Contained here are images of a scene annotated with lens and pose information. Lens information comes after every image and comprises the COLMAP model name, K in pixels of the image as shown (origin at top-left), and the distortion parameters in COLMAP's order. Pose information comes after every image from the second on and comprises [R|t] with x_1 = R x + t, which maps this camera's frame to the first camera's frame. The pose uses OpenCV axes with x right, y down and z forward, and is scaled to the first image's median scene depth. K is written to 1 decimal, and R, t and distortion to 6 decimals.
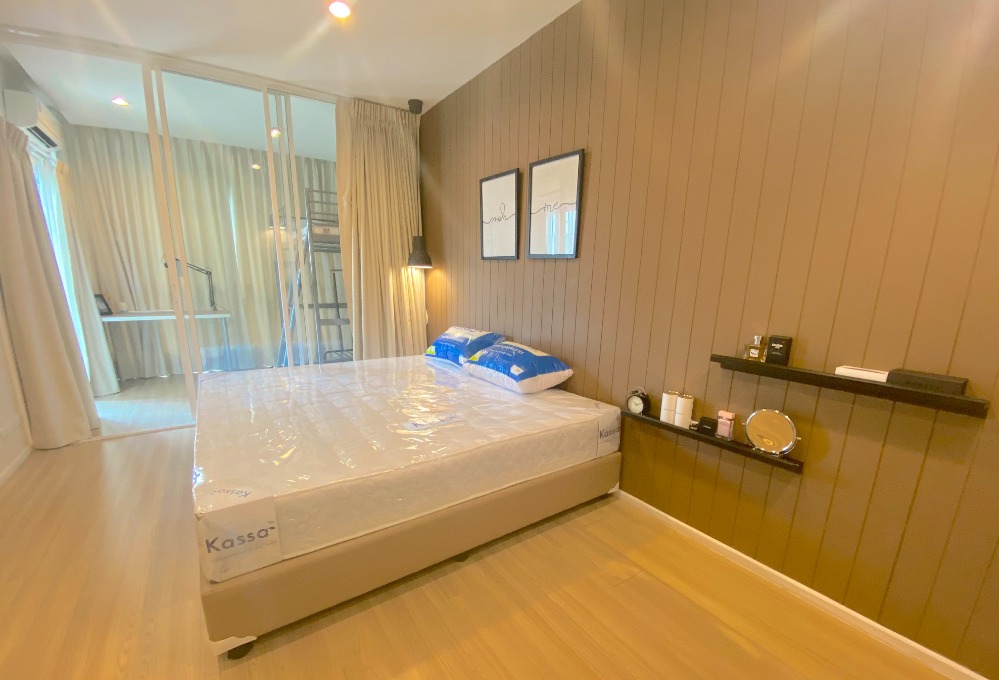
lens RADIAL K [[410.9, 0, 495.5], [0, 410.9, 380.8], [0, 0, 1]] dist [0.015630, 0.001294]
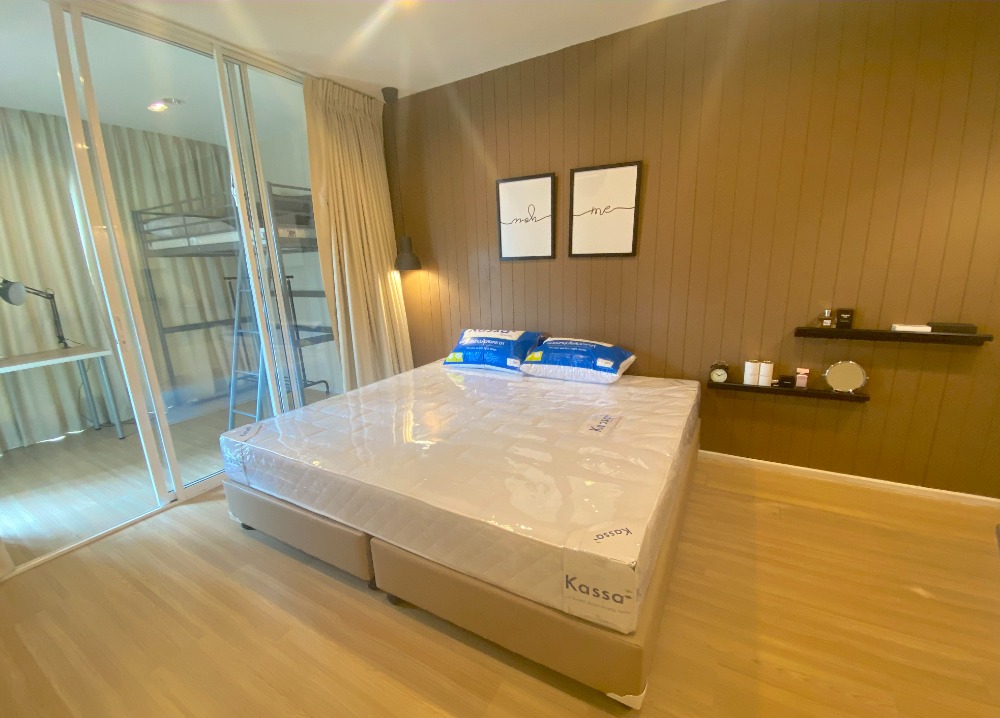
lens RADIAL K [[414.8, 0, 488.1], [0, 414.8, 370.8], [0, 0, 1]] dist [0.013967, -0.003424]
pose [[0.901414, -0.160627, 0.402059, -0.658755], [0.158062, 0.986627, 0.039795, -0.096687], [-0.403074, 0.027679, 0.914749, 0.130435]]
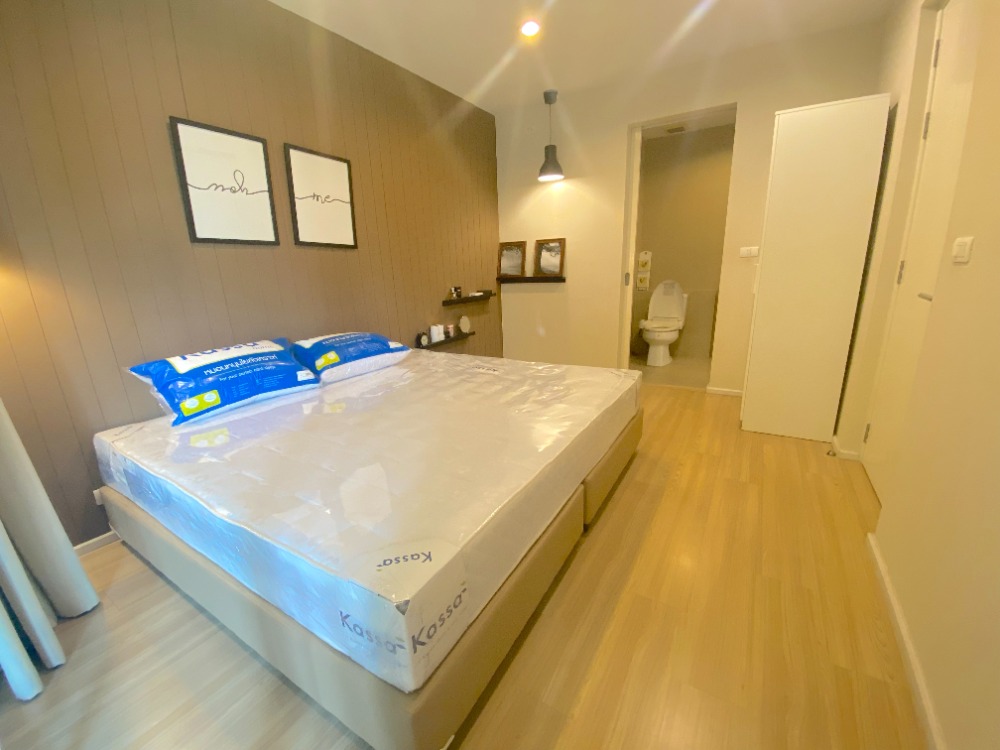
lens RADIAL K [[404.8, 0, 505.8], [0, 404.8, 376.7], [0, 0, 1]] dist [-0.003780, -0.001925]
pose [[-0.406720, -0.235711, 0.882621, -1.092617], [0.255212, 0.898358, 0.357518, -0.268841], [-0.877181, 0.370665, -0.305224, 1.097847]]
